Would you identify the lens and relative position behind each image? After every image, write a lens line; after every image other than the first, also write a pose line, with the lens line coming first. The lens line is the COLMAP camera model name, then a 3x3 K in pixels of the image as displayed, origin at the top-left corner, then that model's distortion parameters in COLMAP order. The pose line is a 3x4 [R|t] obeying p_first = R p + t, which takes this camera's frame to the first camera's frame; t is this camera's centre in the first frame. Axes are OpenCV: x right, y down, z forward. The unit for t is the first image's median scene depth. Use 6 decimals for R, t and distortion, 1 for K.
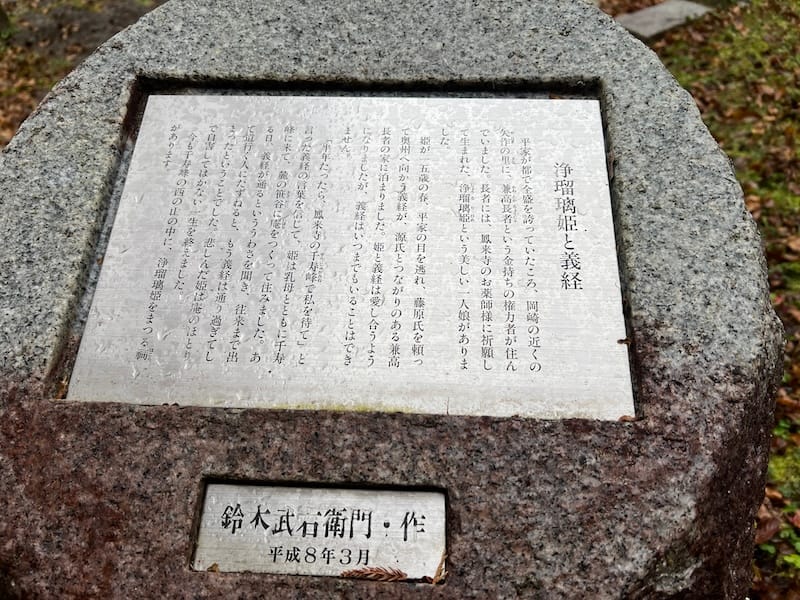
lens RADIAL K [[613.6, 0, 400.0], [0, 613.6, 300.0], [0, 0, 1]] dist [0.028919, -0.003386]
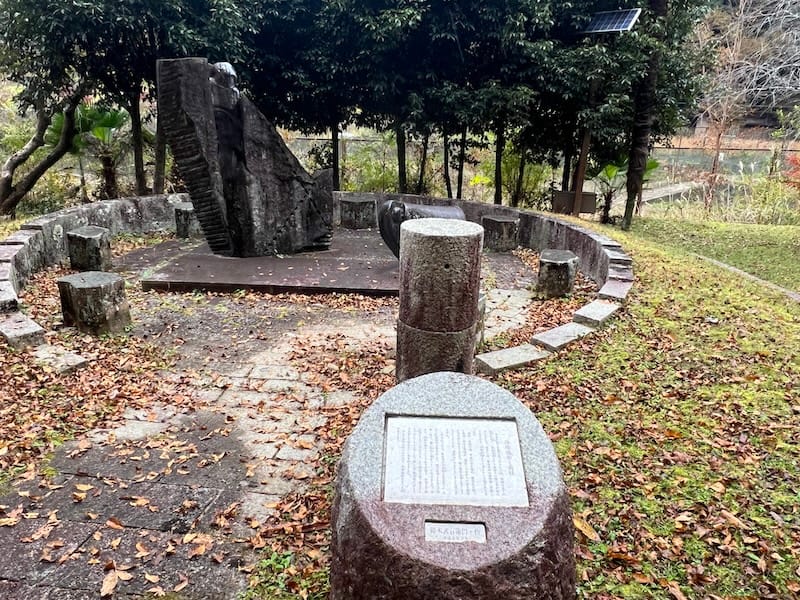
lens RADIAL K [[550.4, 0, 400.0], [0, 550.4, 300.0], [0, 0, 1]] dist [0.006579, 0.001124]
pose [[0.998222, 0.029154, 0.051989, -0.569289], [-0.005345, 0.912482, -0.409082, 0.359266], [-0.059365, 0.408076, 0.911016, -2.300879]]
